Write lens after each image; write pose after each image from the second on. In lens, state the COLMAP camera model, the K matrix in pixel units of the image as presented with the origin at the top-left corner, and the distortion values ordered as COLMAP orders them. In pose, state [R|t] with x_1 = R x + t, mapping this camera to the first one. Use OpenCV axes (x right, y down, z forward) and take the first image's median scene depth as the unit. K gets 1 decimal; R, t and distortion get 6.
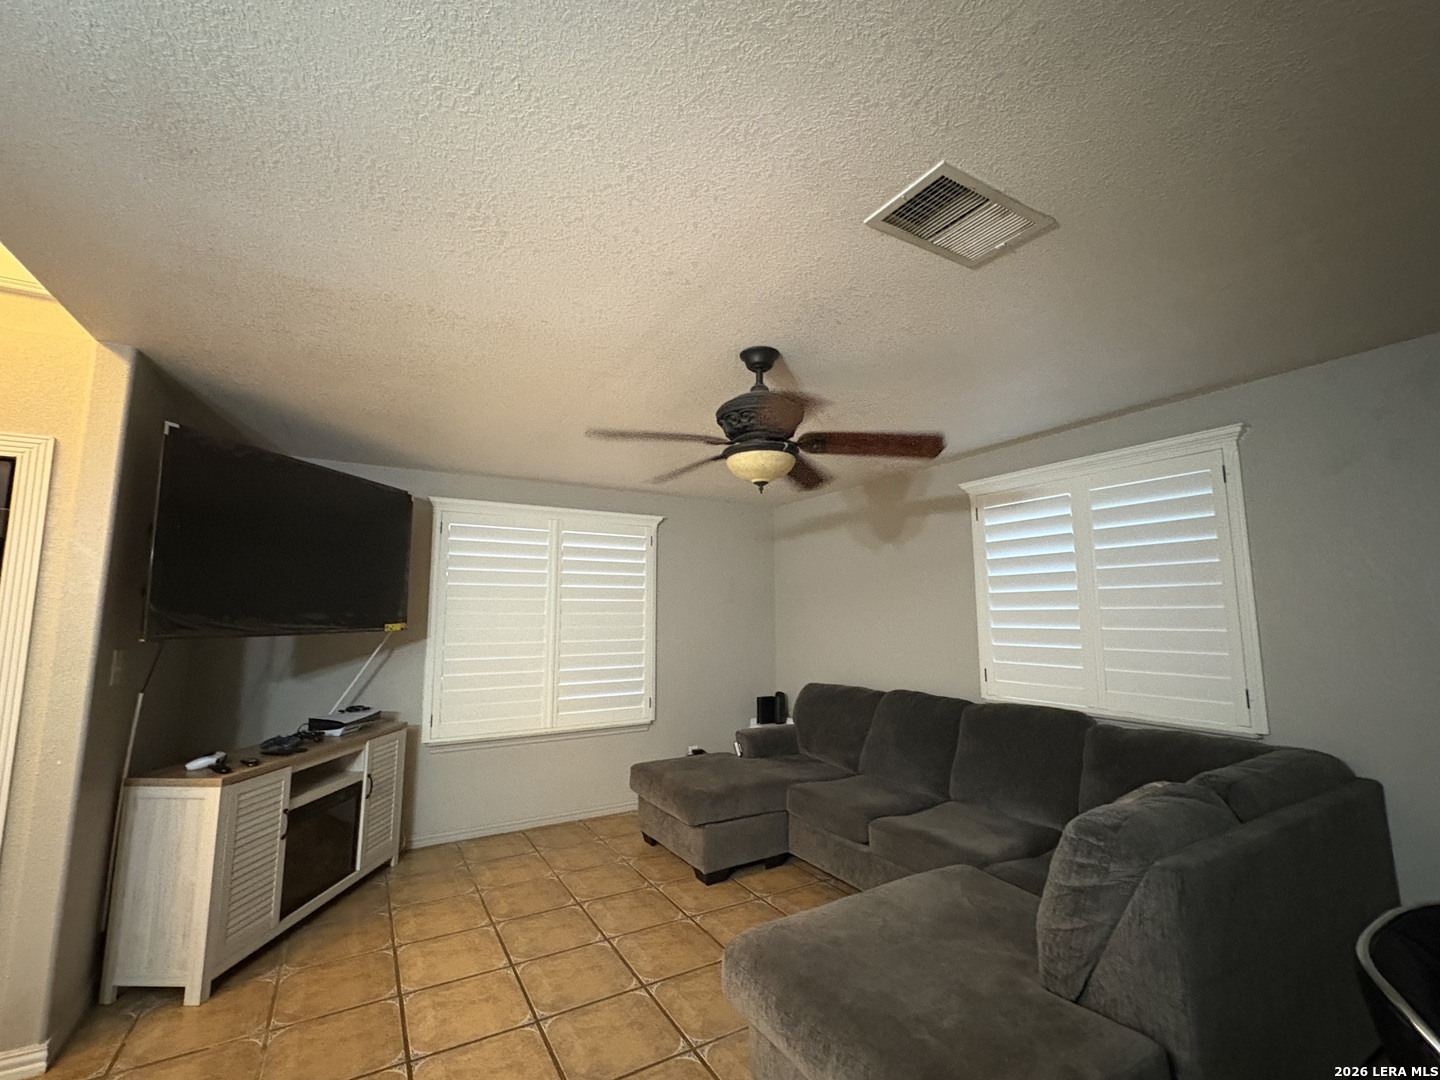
lens RADIAL K [[619.1, 0, 720.0], [0, 619.1, 540.0], [0, 0, 1]] dist [0.001622, -0.000432]
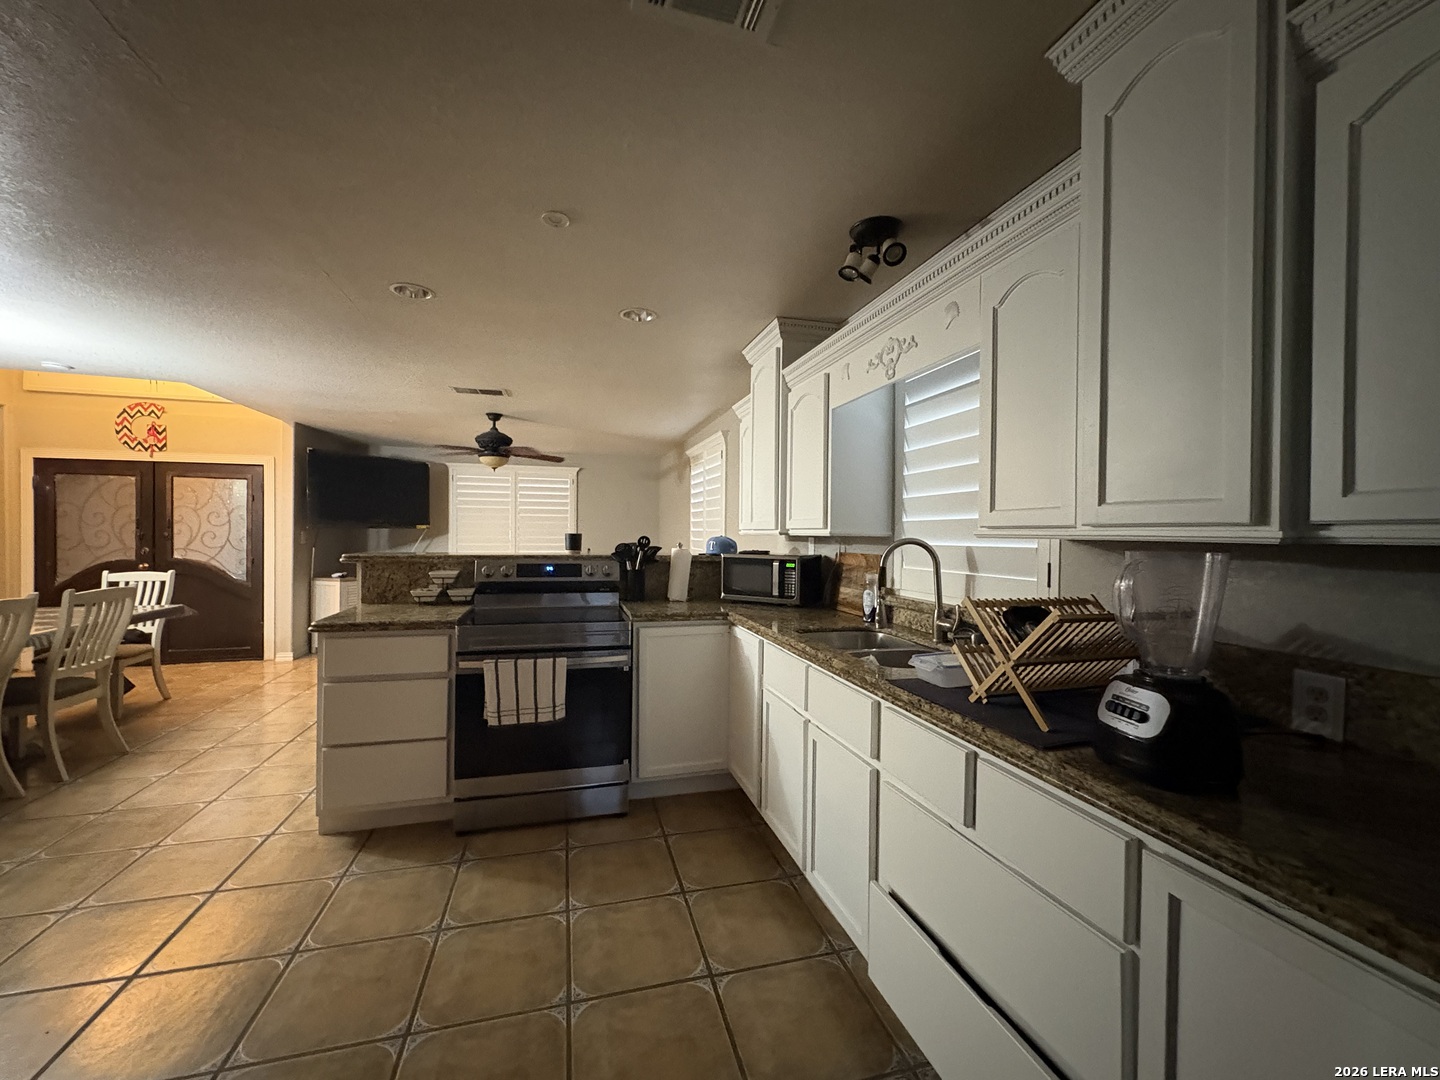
lens RADIAL K [[573.1, 0, 720.0], [0, 573.1, 540.0], [0, 0, 1]] dist [-0.000698, -0.000189]
pose [[0.965298, 0.018950, -0.260463, 1.011902], [0.016730, 0.990828, 0.134090, -0.065138], [0.260615, -0.133794, 0.956127, -0.656789]]
